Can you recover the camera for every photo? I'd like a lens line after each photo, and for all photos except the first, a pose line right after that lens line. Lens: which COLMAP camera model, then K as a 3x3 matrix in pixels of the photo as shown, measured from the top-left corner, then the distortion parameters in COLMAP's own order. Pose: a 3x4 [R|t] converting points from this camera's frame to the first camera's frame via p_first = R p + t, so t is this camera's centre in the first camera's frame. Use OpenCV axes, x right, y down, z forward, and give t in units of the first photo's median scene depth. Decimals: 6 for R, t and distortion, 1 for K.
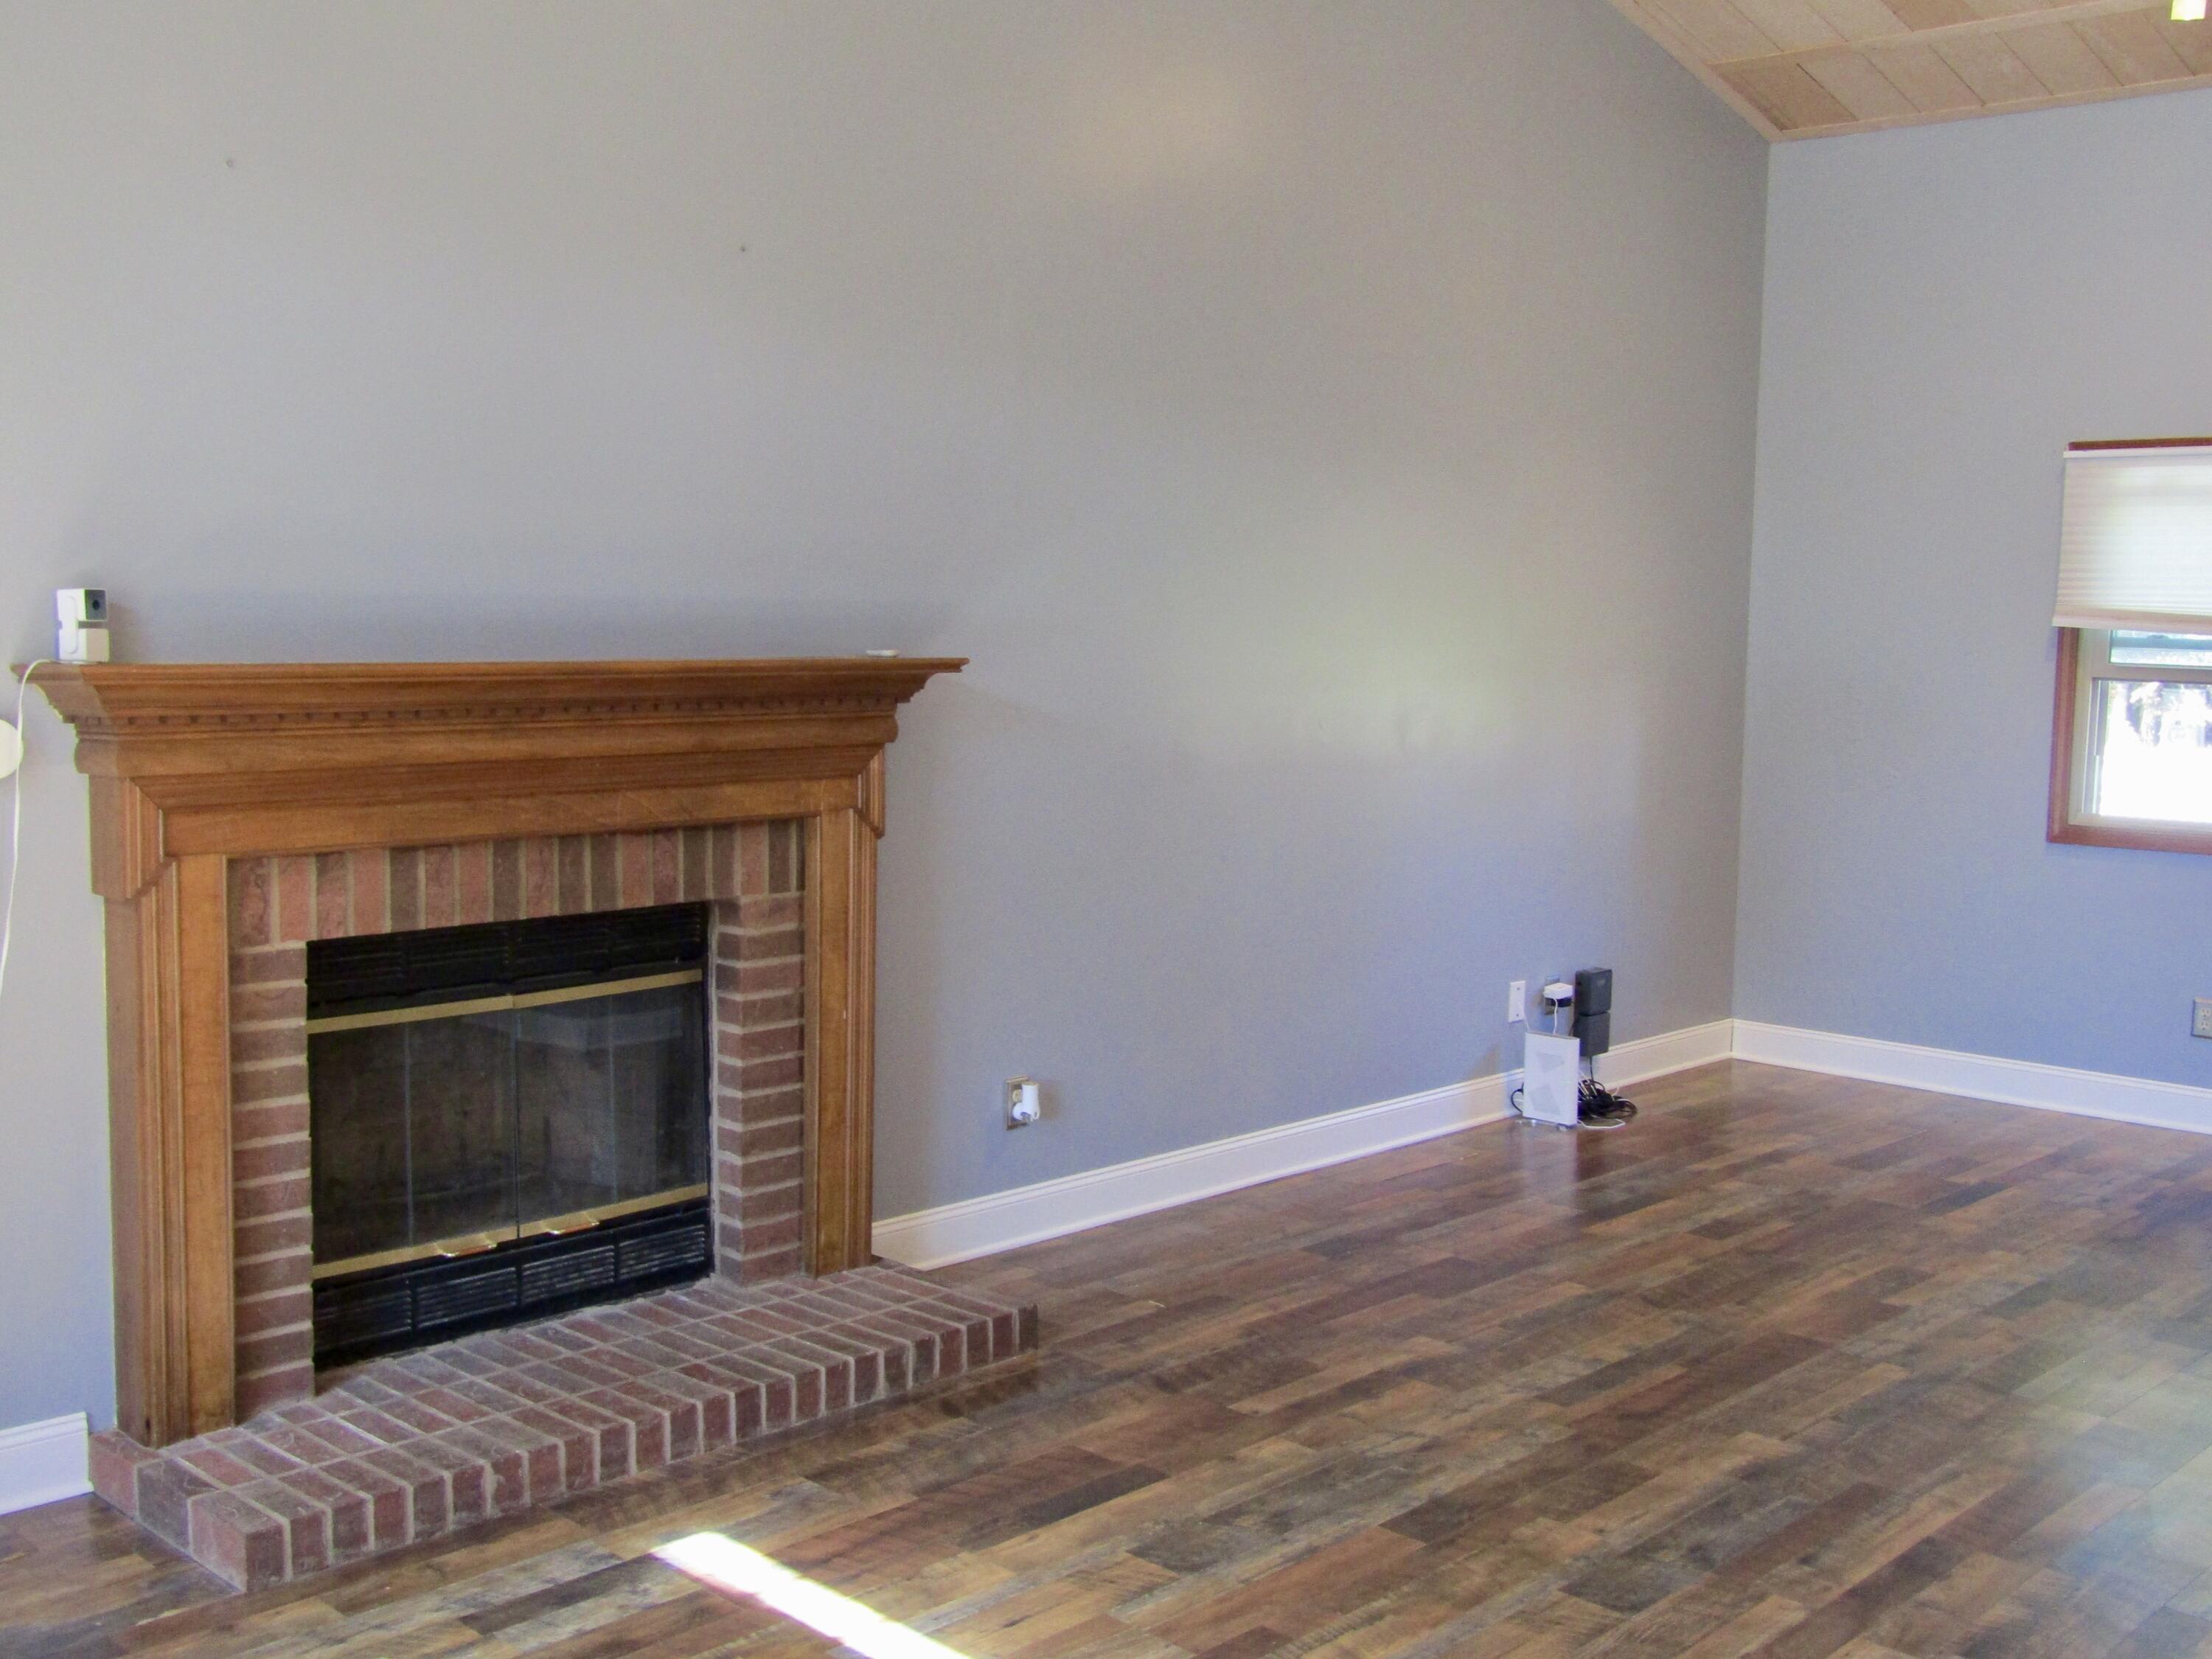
lens RADIAL K [[2298.0, 0, 1097.7], [0, 2298.0, 834.3], [0, 0, 1]] dist [0.000995, 0.000000]
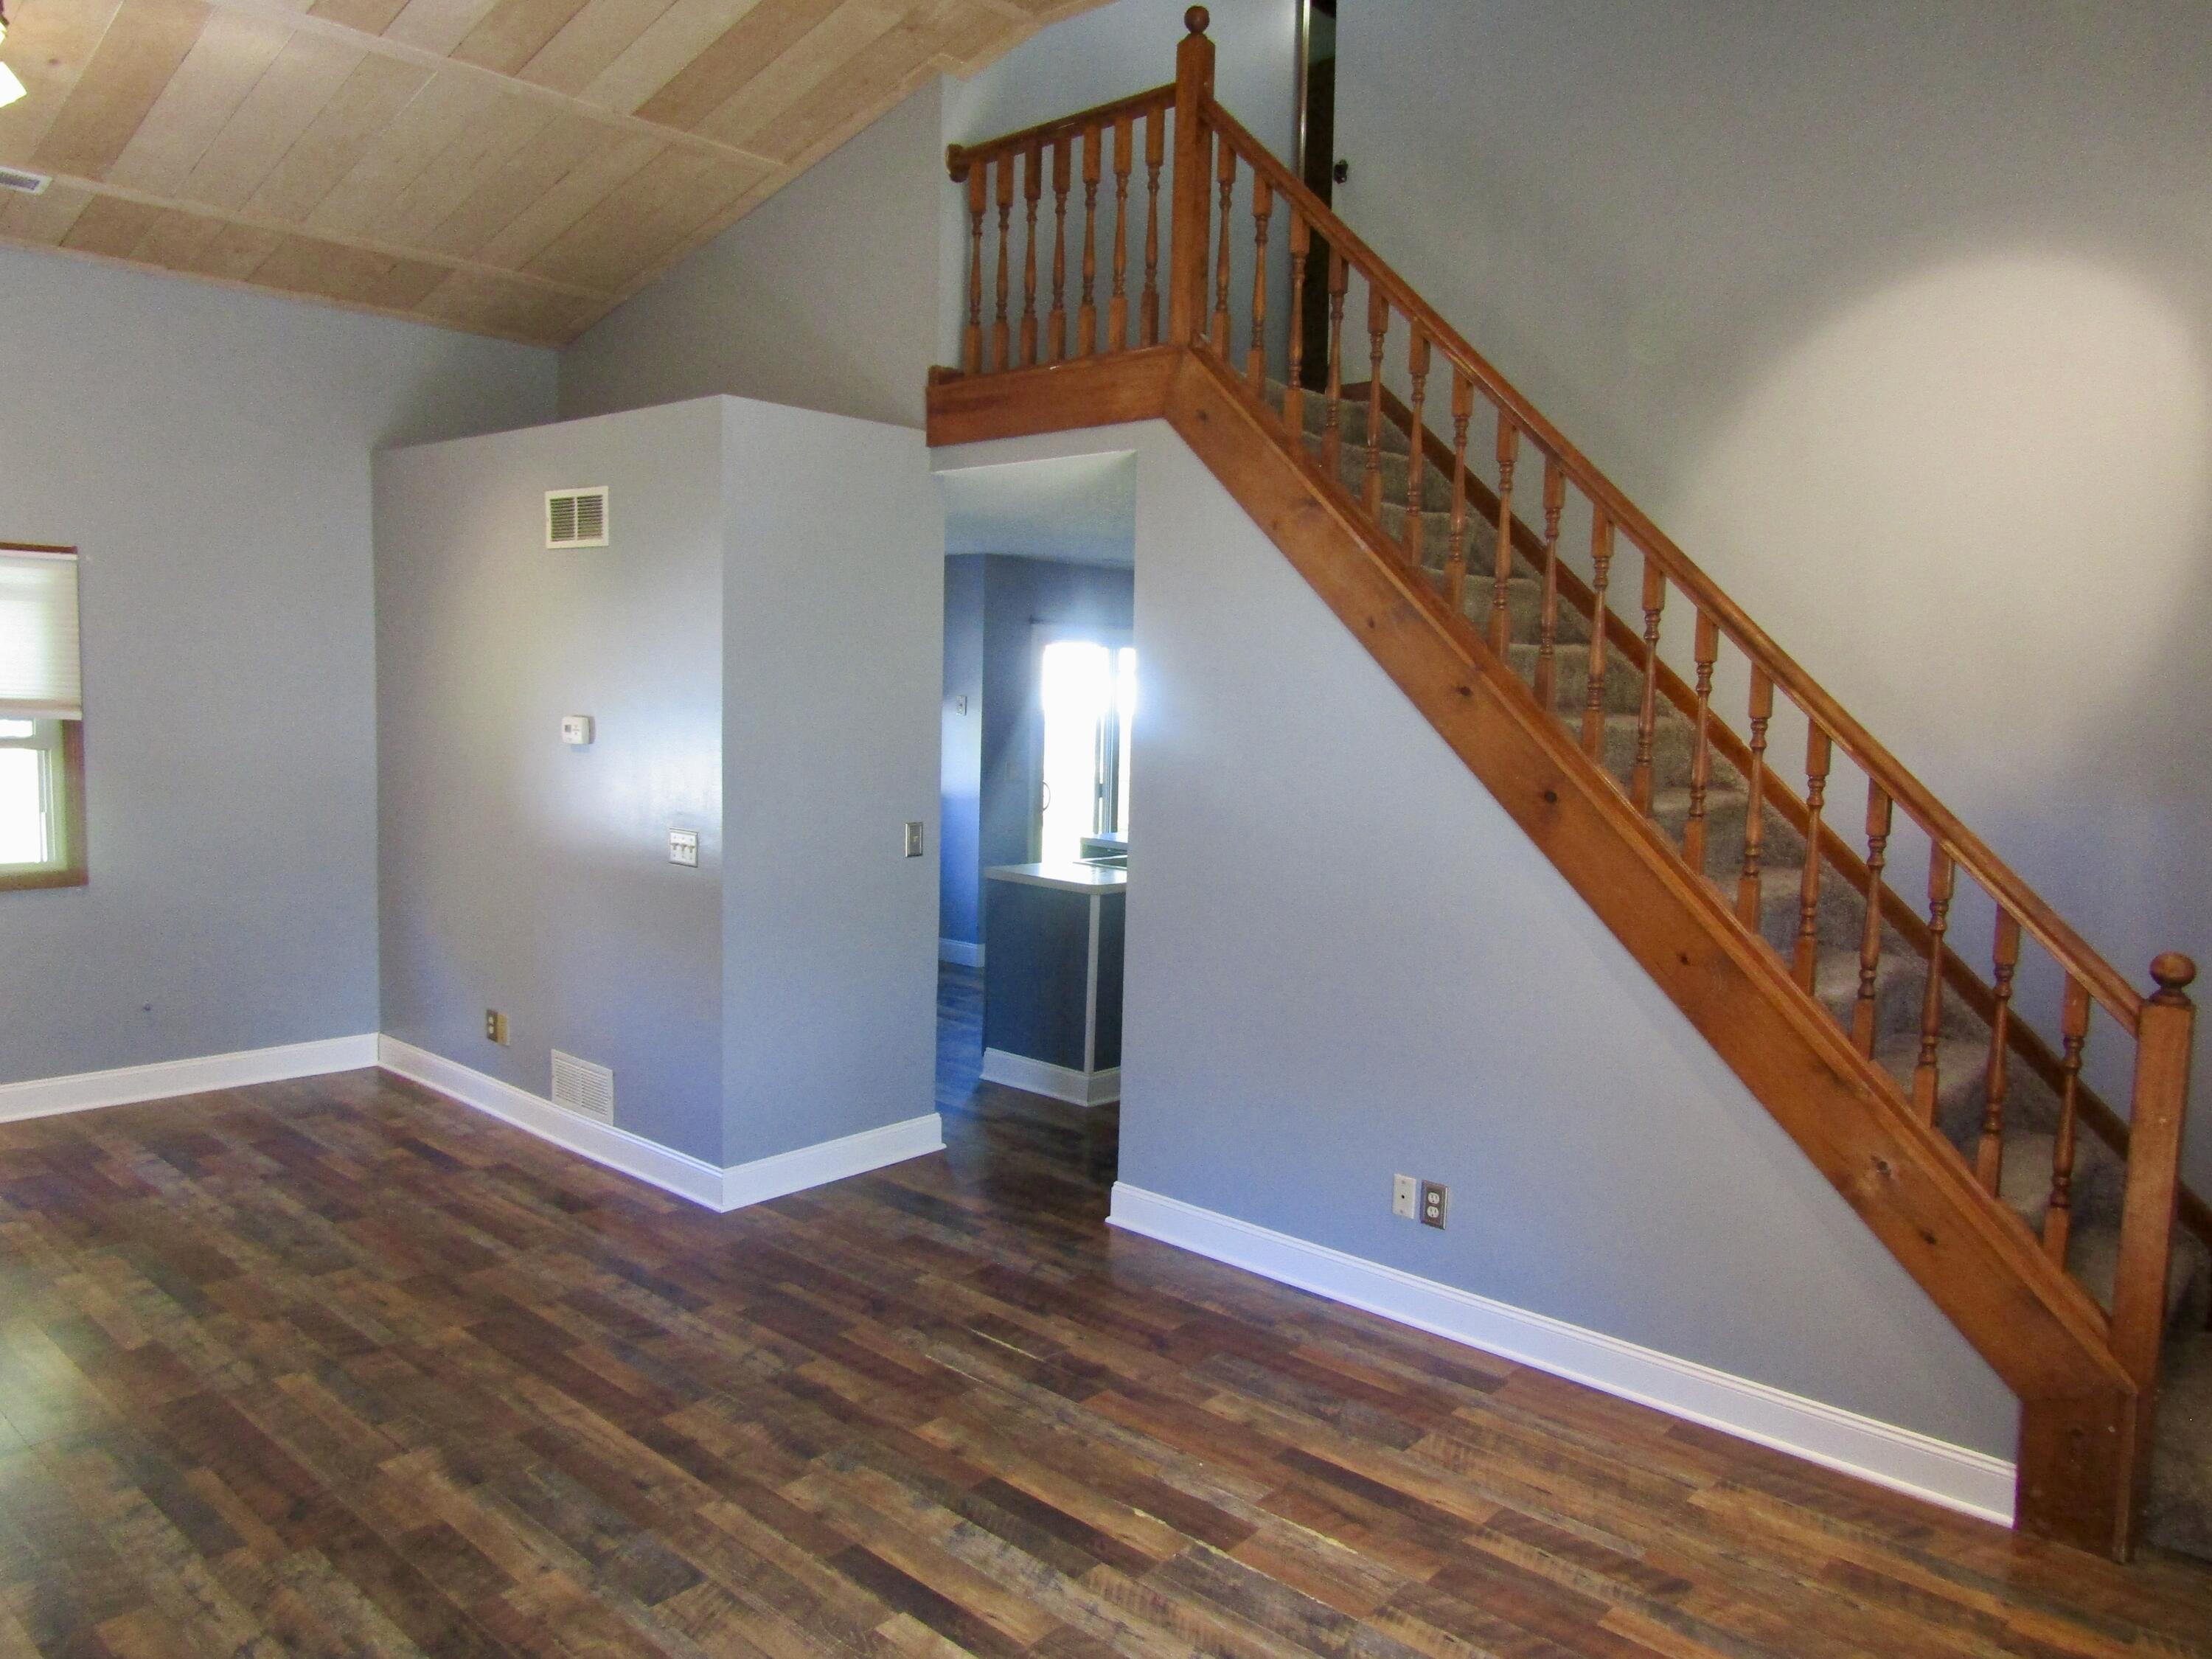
lens RADIAL K [[1563.0, 0, 1134.4], [0, 1563.0, 846.2], [0, 0, 1]] dist [-0.020735, 0.002818]
pose [[-0.053916, -0.125161, 0.990670, -0.436518], [0.059534, 0.989946, 0.128310, -0.114274], [-0.996769, 0.065897, -0.045923, 0.602141]]
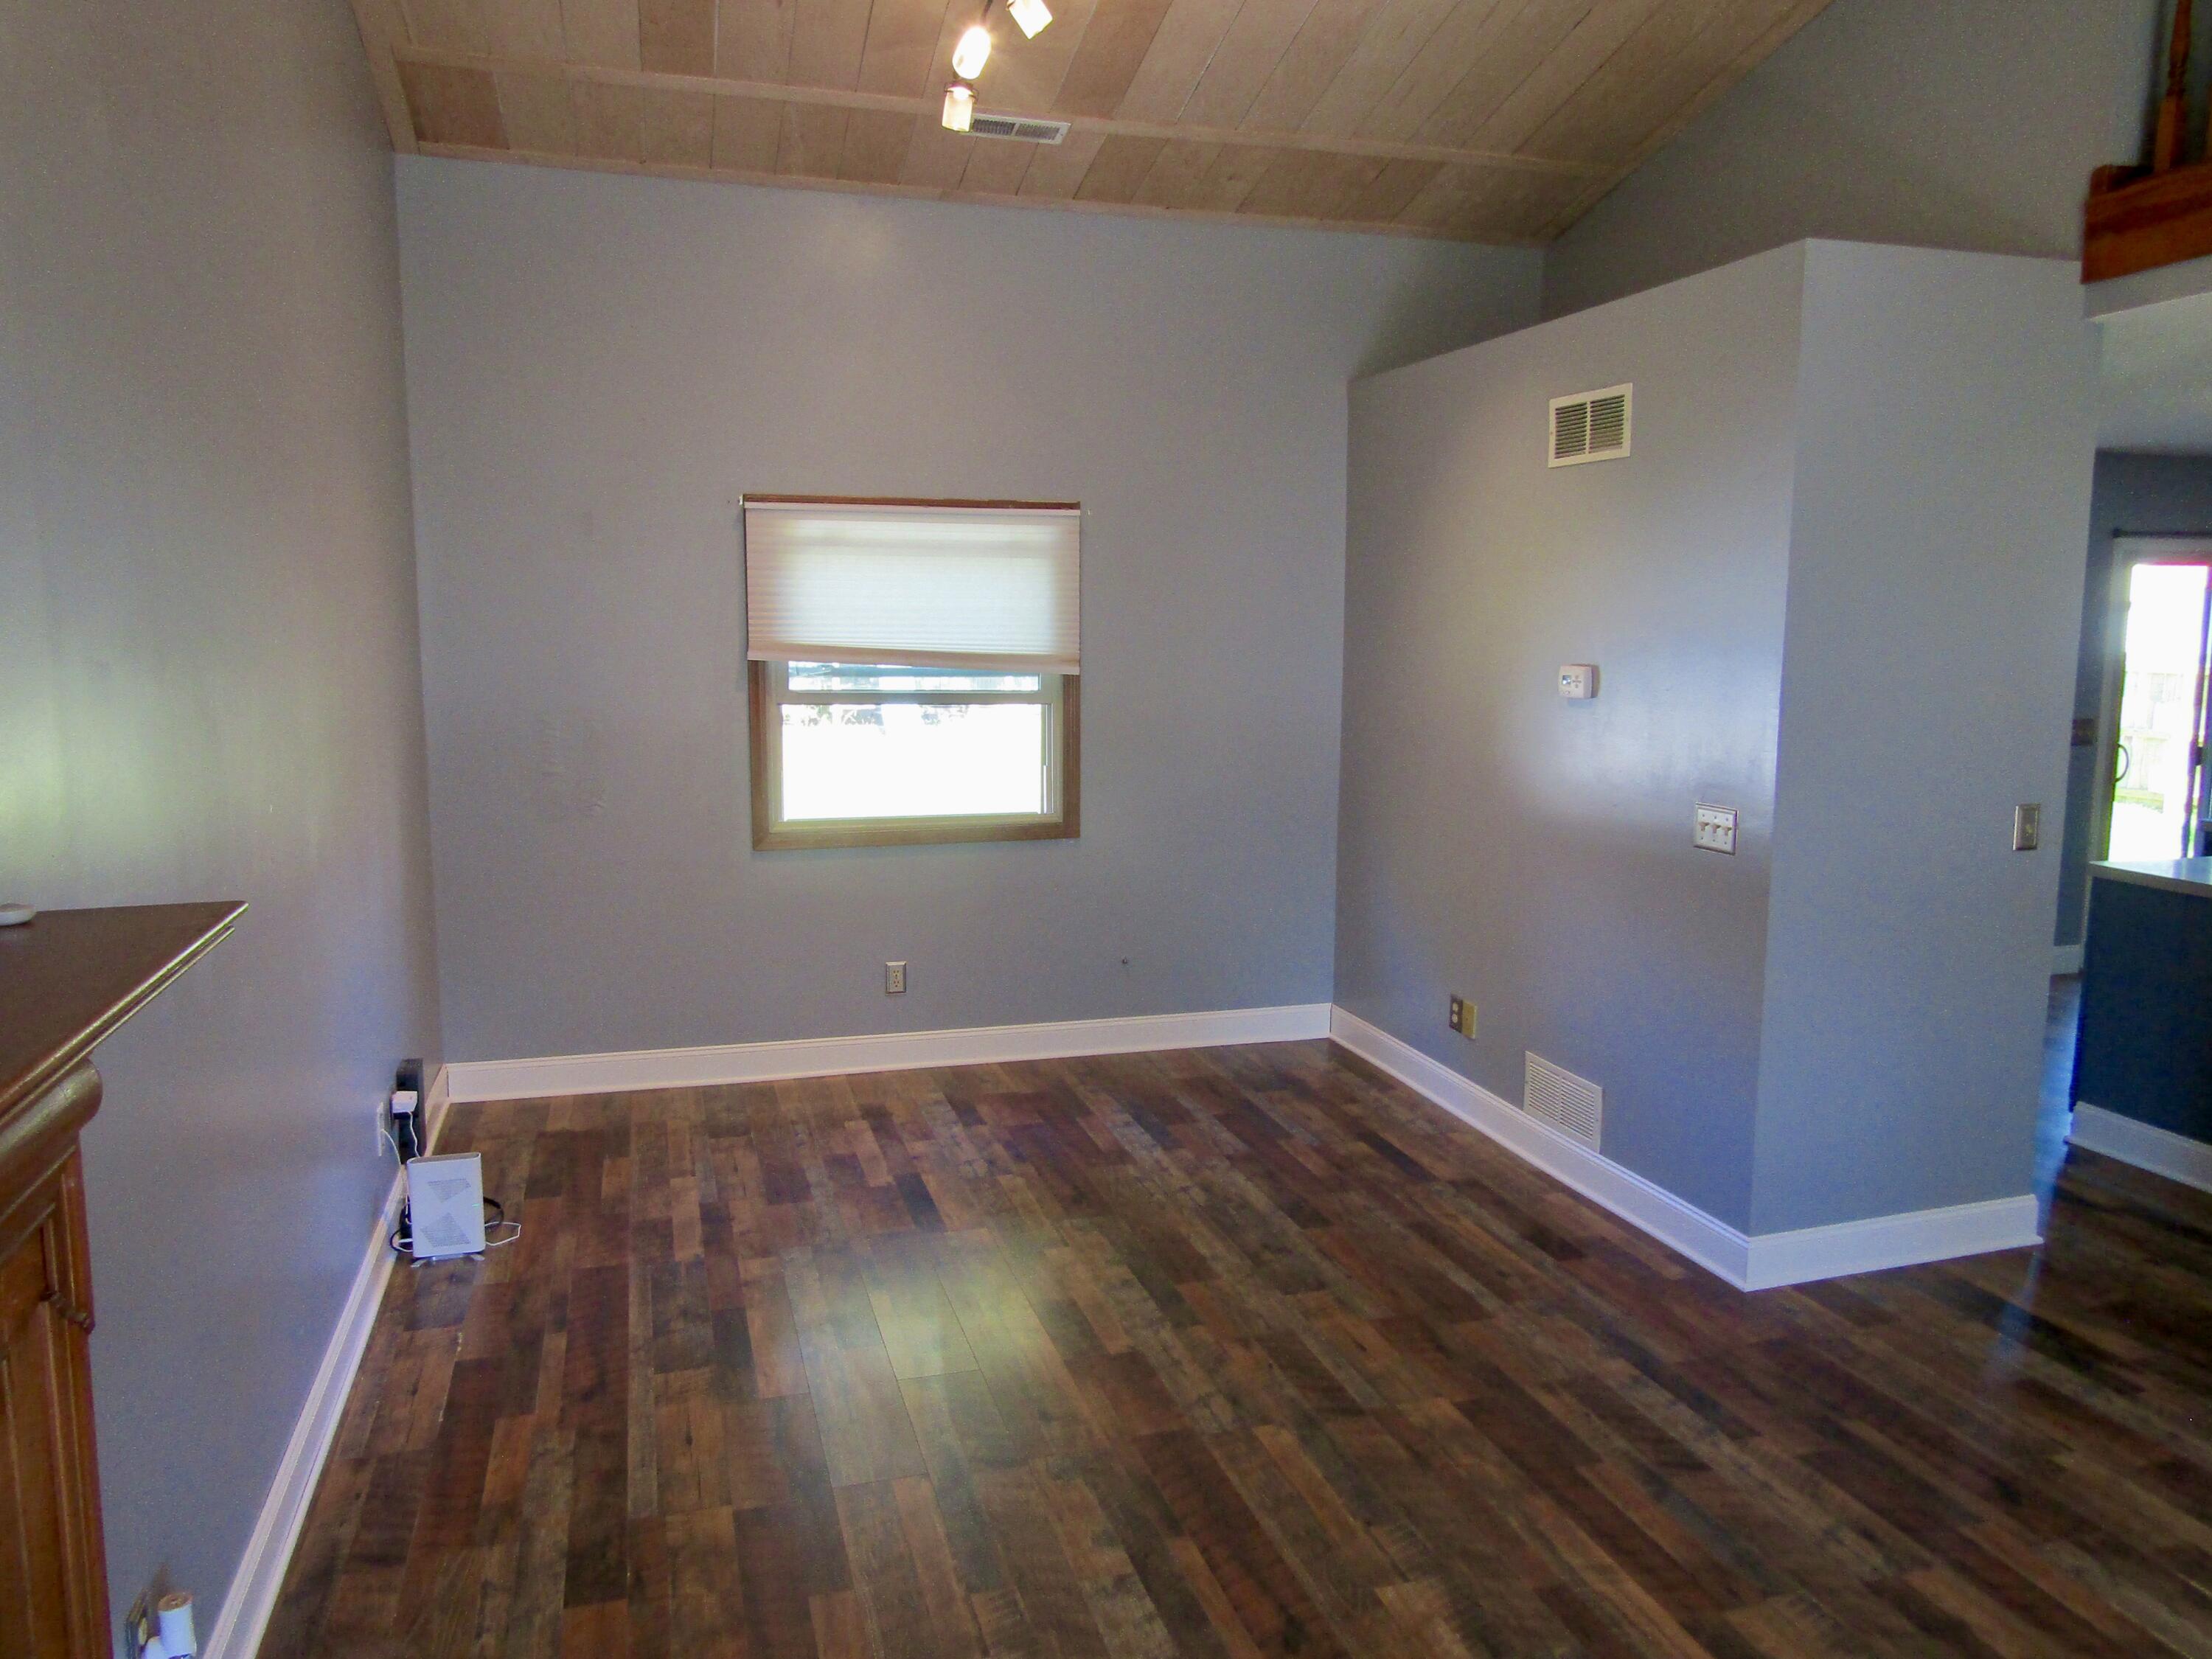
lens RADIAL K [[1563.0, 0, 1096.6], [0, 1563.0, 839.2], [0, 0, 1]] dist [-0.020735, 0.002818]
pose [[0.494596, -0.141949, 0.857453, -0.253128], [0.089322, 0.989650, 0.112311, -0.114458], [-0.864521, 0.021041, 0.502157, 0.729929]]
